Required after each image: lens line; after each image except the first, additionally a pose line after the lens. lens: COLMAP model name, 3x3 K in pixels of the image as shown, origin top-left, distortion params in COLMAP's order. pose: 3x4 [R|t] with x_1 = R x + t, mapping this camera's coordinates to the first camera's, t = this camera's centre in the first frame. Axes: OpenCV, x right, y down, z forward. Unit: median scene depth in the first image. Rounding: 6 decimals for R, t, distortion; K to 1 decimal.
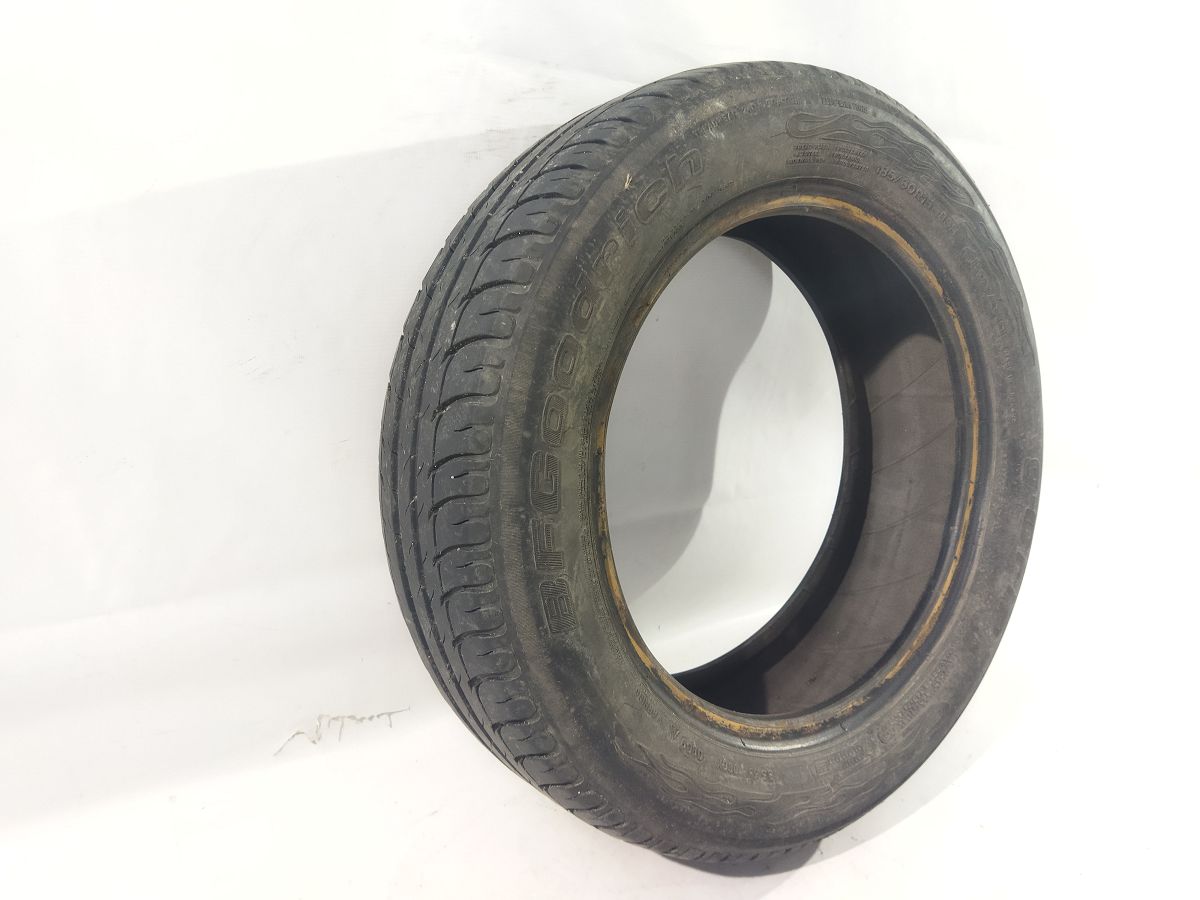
lens RADIAL K [[893.1, 0, 598.9], [0, 893.1, 446.2], [0, 0, 1]] dist [0.077618, -0.142891]
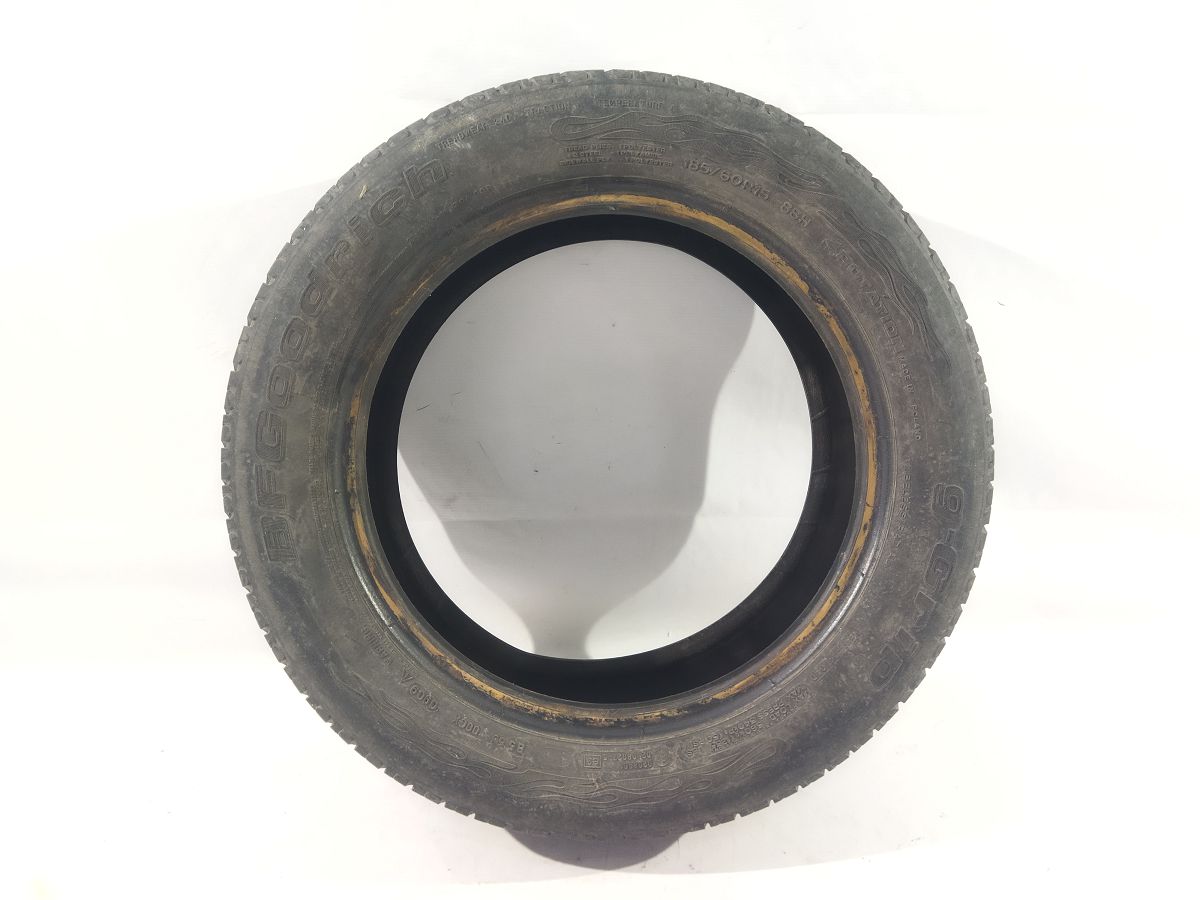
lens RADIAL K [[916.1, 0, 603.7], [0, 916.1, 444.6], [0, 0, 1]] dist [0.081138, -0.153182]
pose [[0.855204, 0.068738, -0.513713, 0.766461], [-0.092413, 0.995507, -0.020640, 0.027926], [0.509986, 0.065125, 0.857714, 0.108723]]
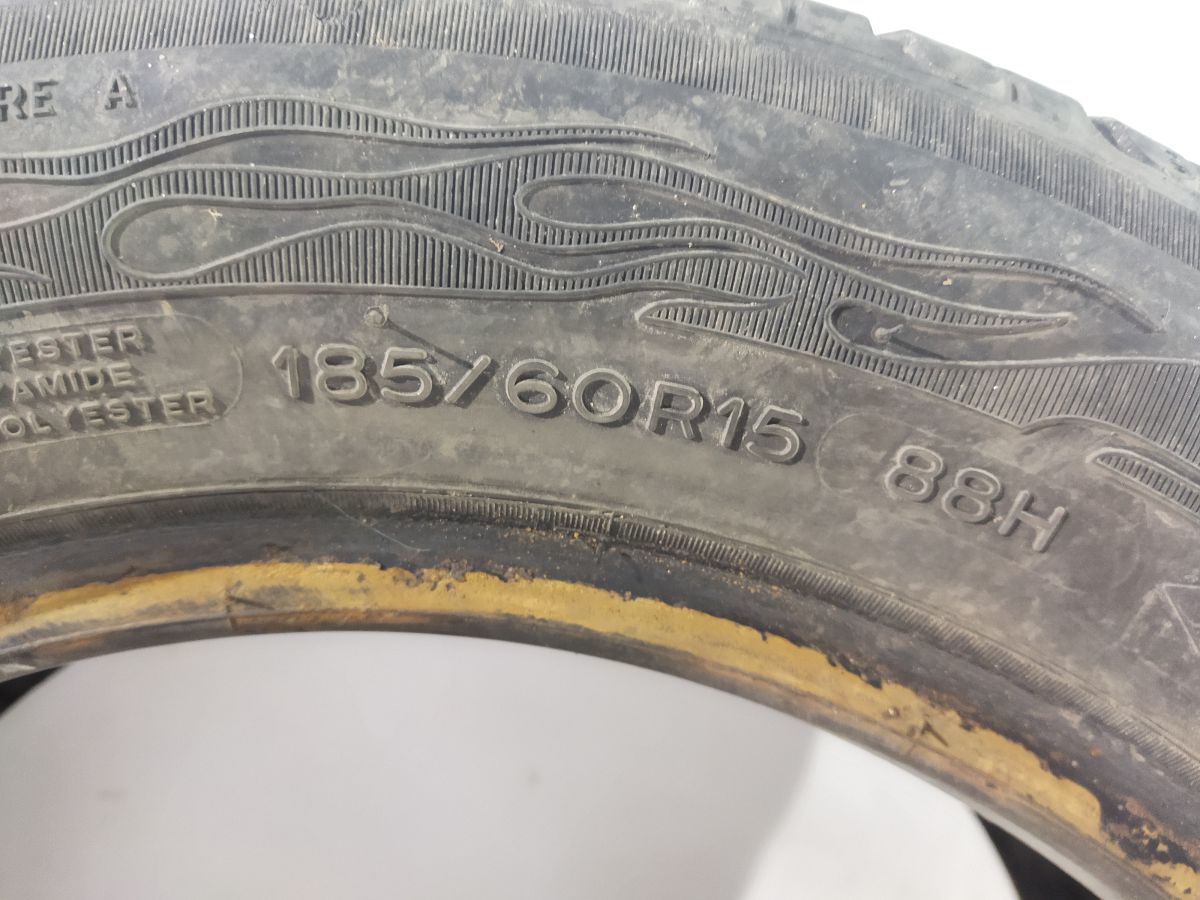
lens RADIAL K [[916.1, 0, 603.7], [0, 916.1, 444.6], [0, 0, 1]] dist [0.081138, -0.153182]
pose [[0.853836, -0.175308, -0.490133, 0.439512], [0.156422, 0.984475, -0.079627, -0.269439], [0.496483, -0.008680, 0.868003, 0.872170]]
